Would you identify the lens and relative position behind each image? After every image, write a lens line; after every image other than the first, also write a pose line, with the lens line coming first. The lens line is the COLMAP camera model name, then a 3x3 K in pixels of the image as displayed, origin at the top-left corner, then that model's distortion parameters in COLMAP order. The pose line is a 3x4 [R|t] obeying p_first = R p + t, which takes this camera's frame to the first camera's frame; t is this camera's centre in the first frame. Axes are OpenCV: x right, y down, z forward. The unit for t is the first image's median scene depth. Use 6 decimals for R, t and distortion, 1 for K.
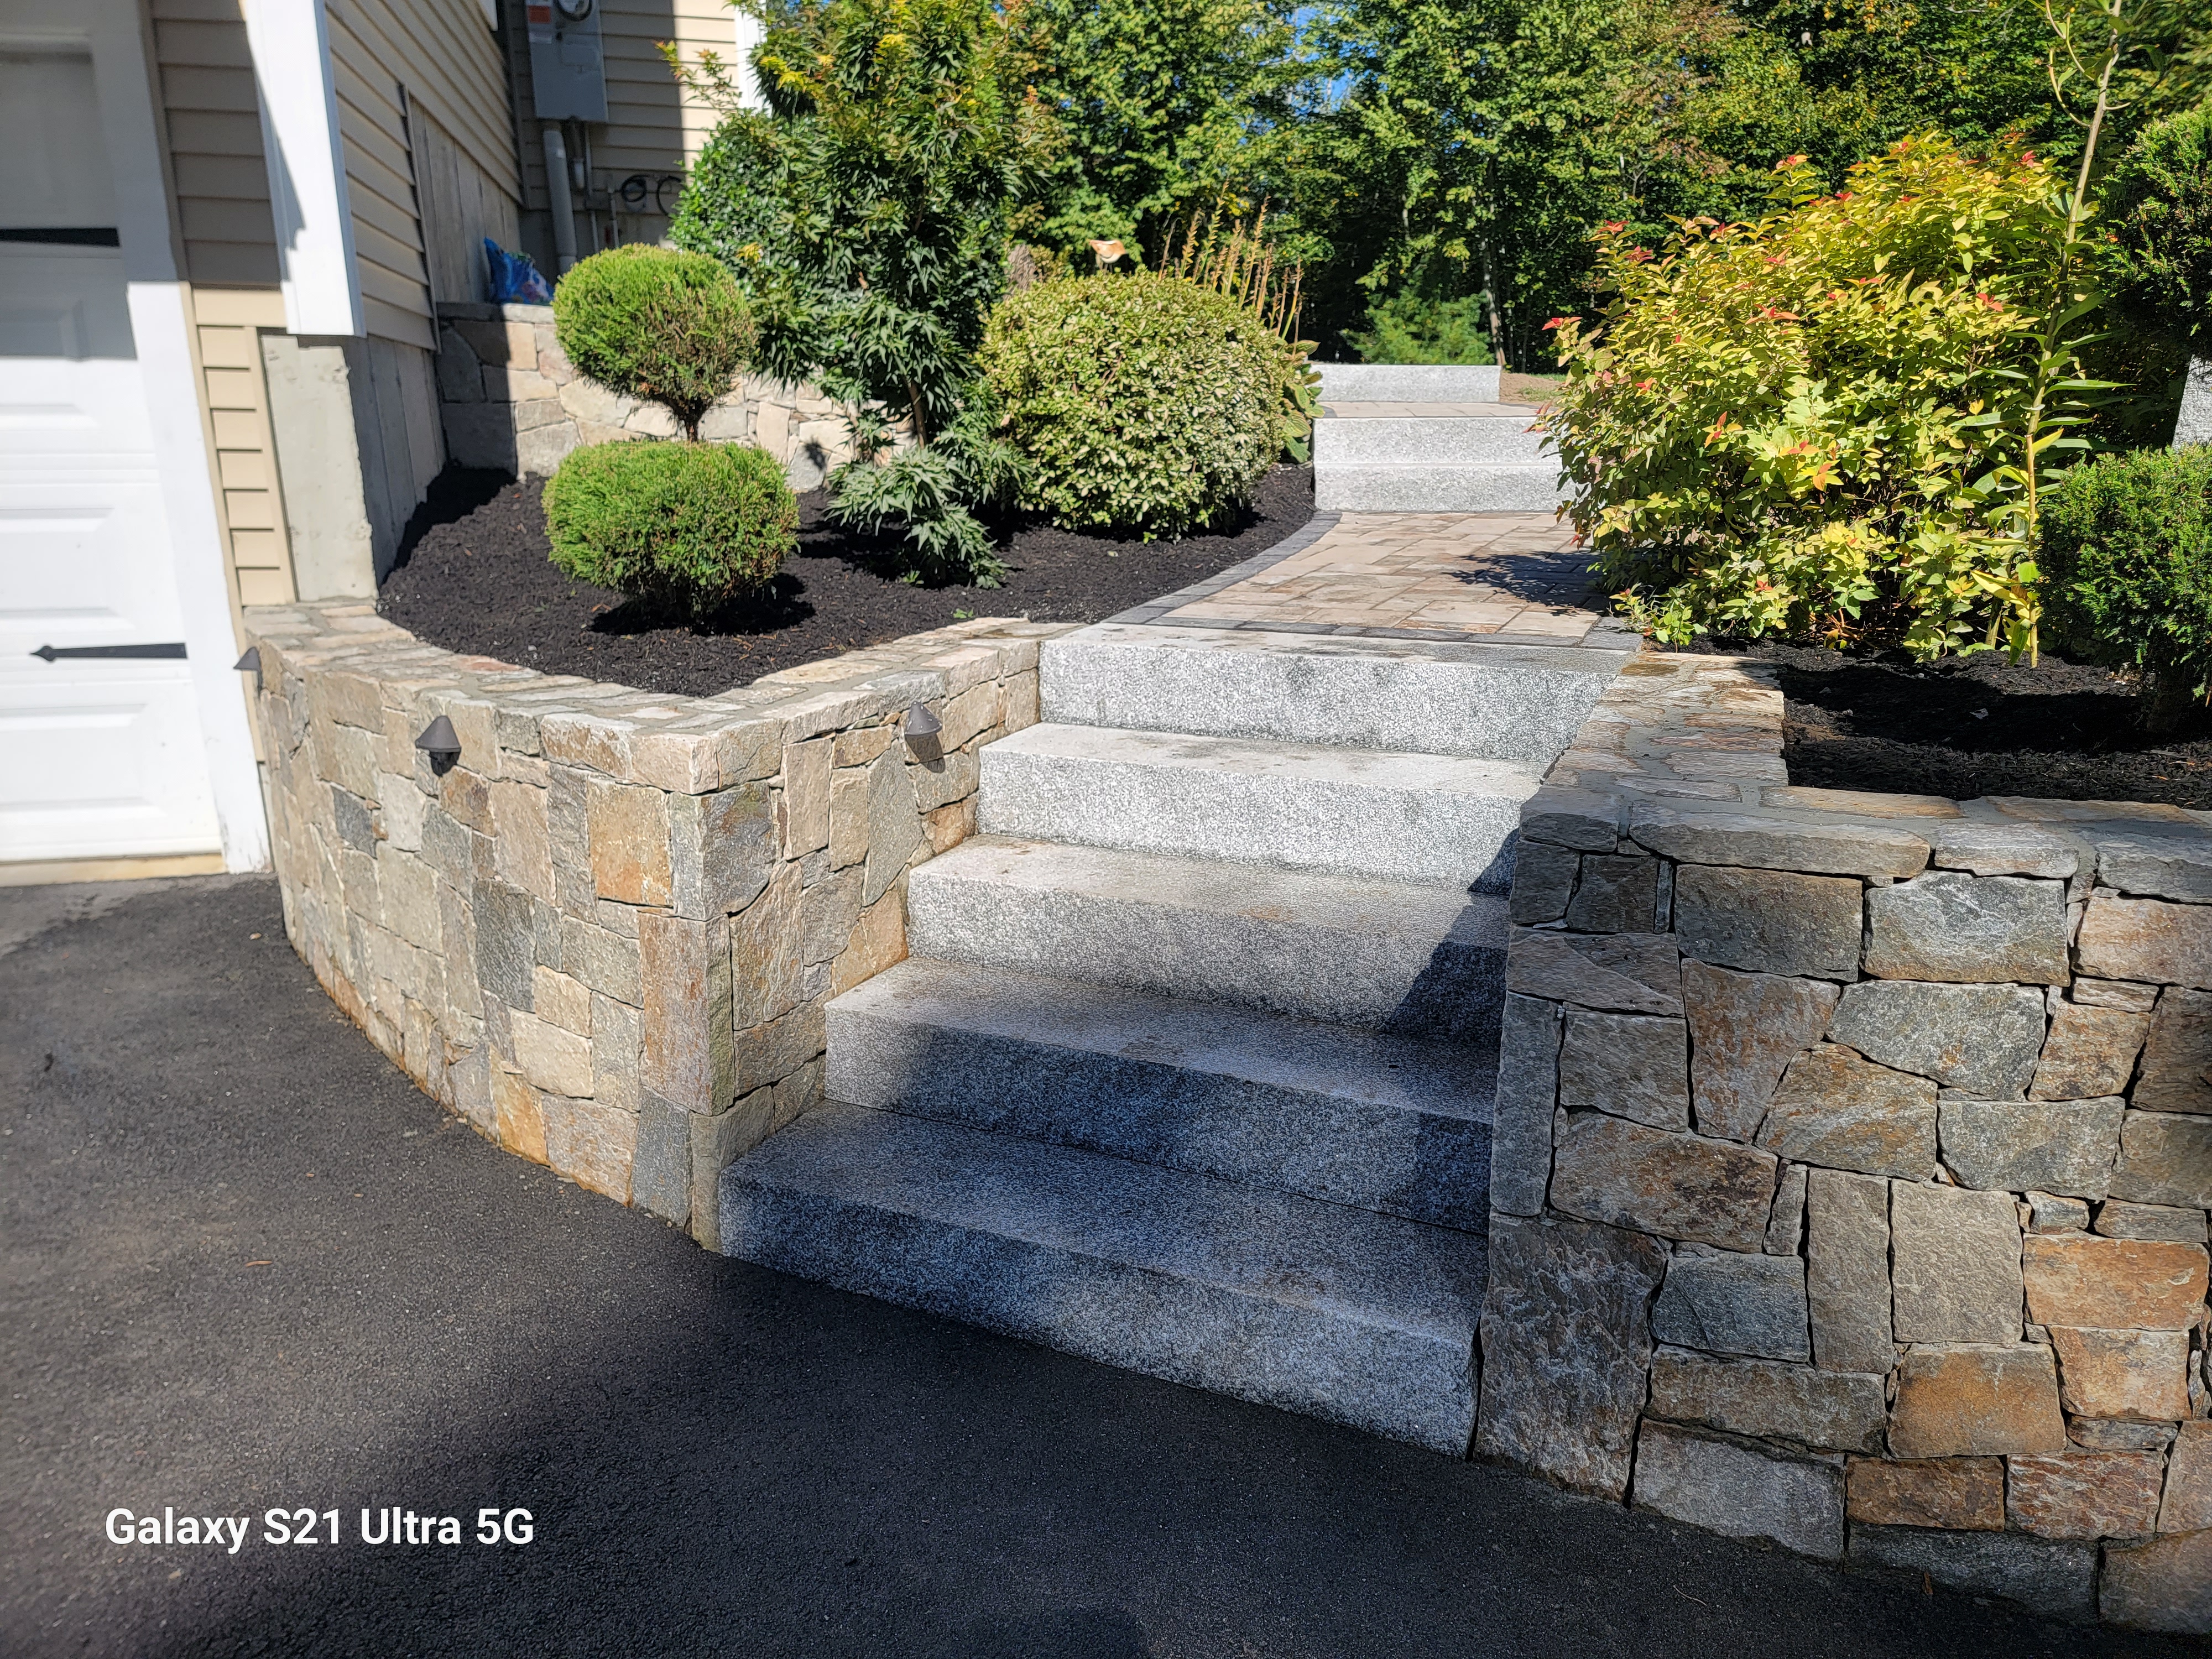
lens RADIAL K [[1568.4, 0, 1105.3], [0, 1568.4, 834.9], [0, 0, 1]] dist [0.083830, -0.065395]
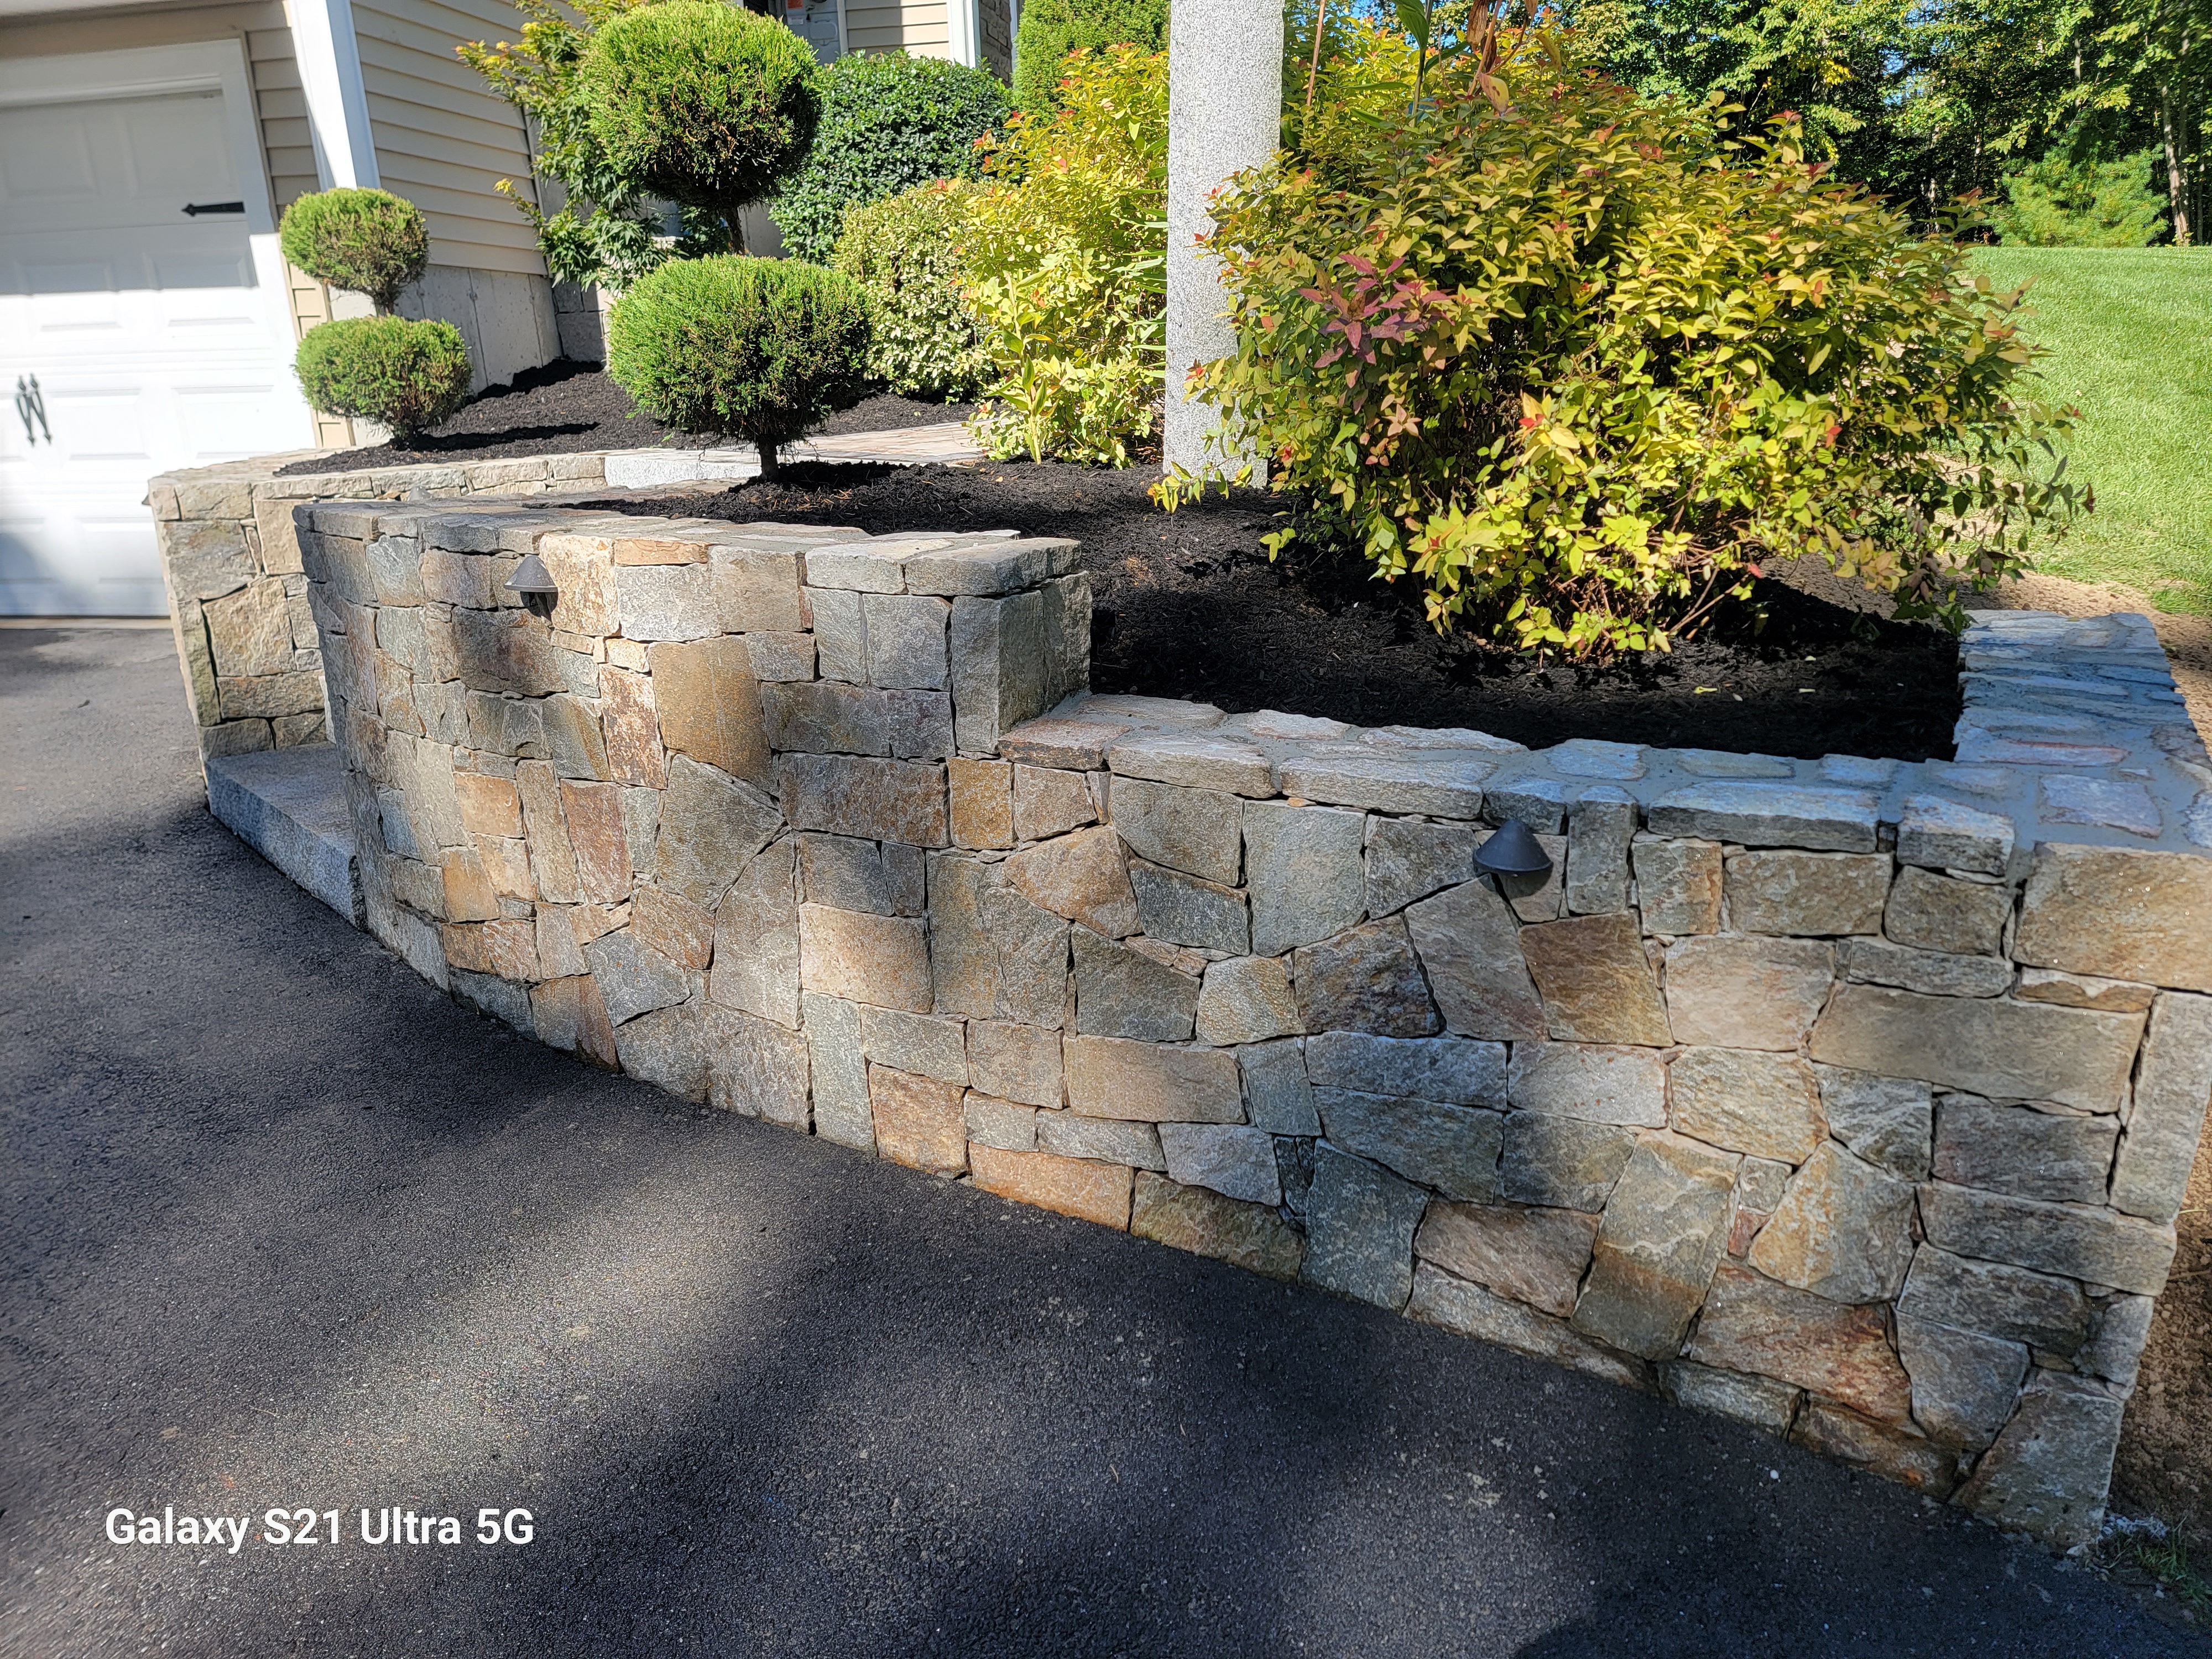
lens RADIAL K [[1568.4, 0, 1108.3], [0, 1568.4, 826.5], [0, 0, 1]] dist [0.083830, -0.065395]
pose [[0.906545, 0.090461, -0.412303, 0.124539], [-0.074617, 0.995727, 0.054403, 0.011646], [0.415462, -0.018554, 0.909421, -0.011540]]
